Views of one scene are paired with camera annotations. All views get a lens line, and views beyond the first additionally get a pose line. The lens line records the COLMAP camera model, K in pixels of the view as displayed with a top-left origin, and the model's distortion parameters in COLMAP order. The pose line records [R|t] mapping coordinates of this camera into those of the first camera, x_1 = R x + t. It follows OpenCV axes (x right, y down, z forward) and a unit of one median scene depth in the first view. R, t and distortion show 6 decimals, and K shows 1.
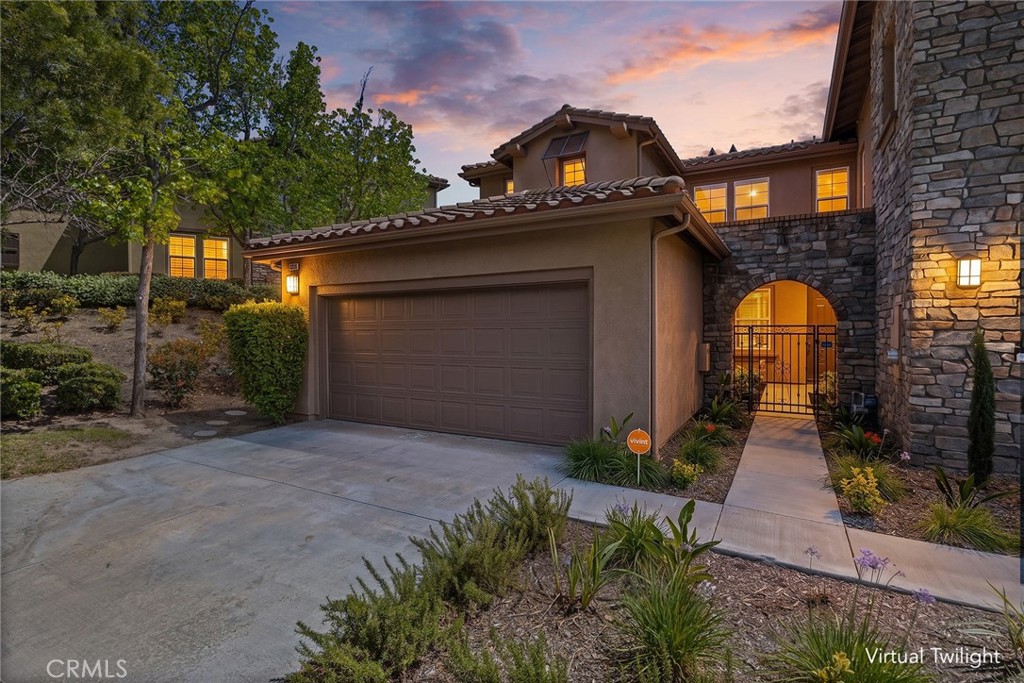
lens RADIAL K [[497.2, 0, 512.0], [0, 497.2, 341.5], [0, 0, 1]] dist [-0.004093, -0.001049]
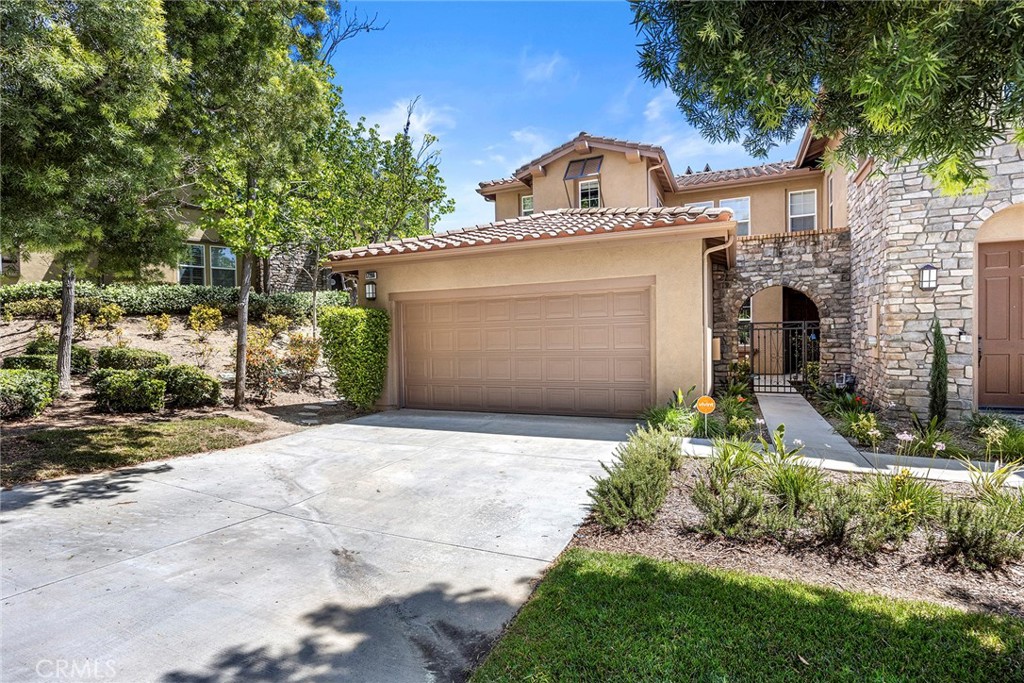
lens RADIAL K [[505.6, 0, 511.7], [0, 505.6, 357.3], [0, 0, 1]] dist [-0.001062, -0.000030]
pose [[0.994974, -0.019099, 0.098298, -0.273369], [0.017856, 0.999749, 0.013515, 0.029882], [-0.098532, -0.011692, 0.995065, -0.213600]]
